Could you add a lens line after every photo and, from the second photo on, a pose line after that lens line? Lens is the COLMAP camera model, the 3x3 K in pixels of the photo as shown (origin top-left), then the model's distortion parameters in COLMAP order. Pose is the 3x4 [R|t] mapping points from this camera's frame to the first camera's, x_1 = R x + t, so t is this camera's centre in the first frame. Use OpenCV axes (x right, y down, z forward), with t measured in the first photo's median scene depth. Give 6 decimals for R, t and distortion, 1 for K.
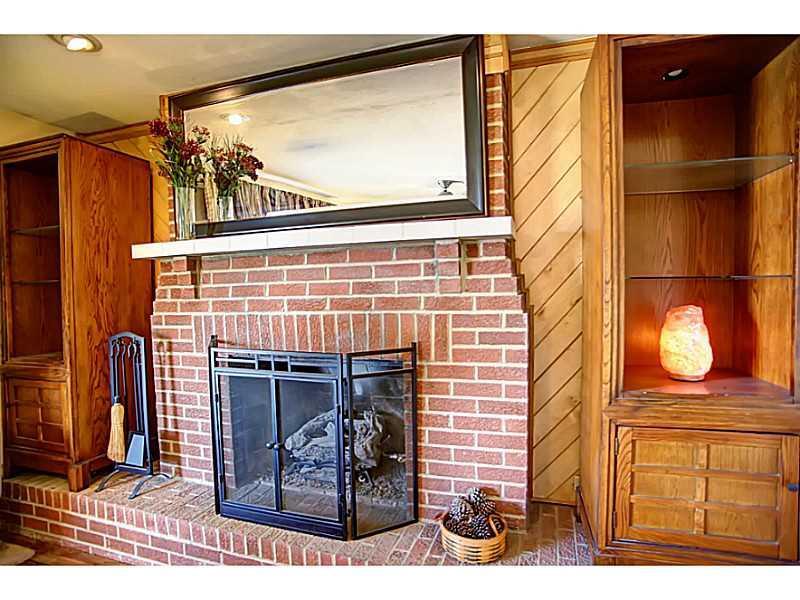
lens RADIAL K [[446.6, 0, 399.0], [0, 446.6, 305.6], [0, 0, 1]] dist [-0.109659, 0.068695]
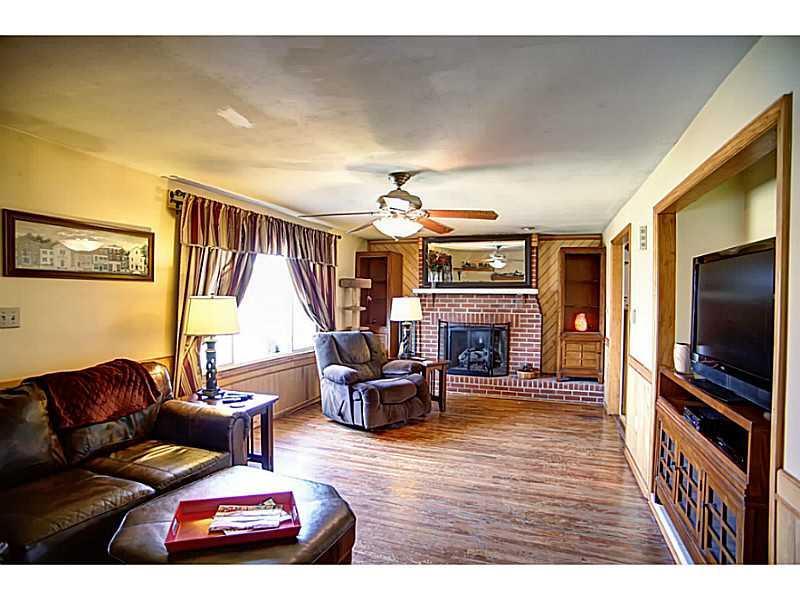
lens RADIAL K [[446.6, 0, 399.0], [0, 446.6, 305.6], [0, 0, 1]] dist [-0.109659, 0.068695]
pose [[0.999145, 0.024757, -0.033110, -0.732807], [-0.025049, 0.999651, -0.008444, 0.005182], [0.032889, 0.009266, 0.999416, -2.571837]]
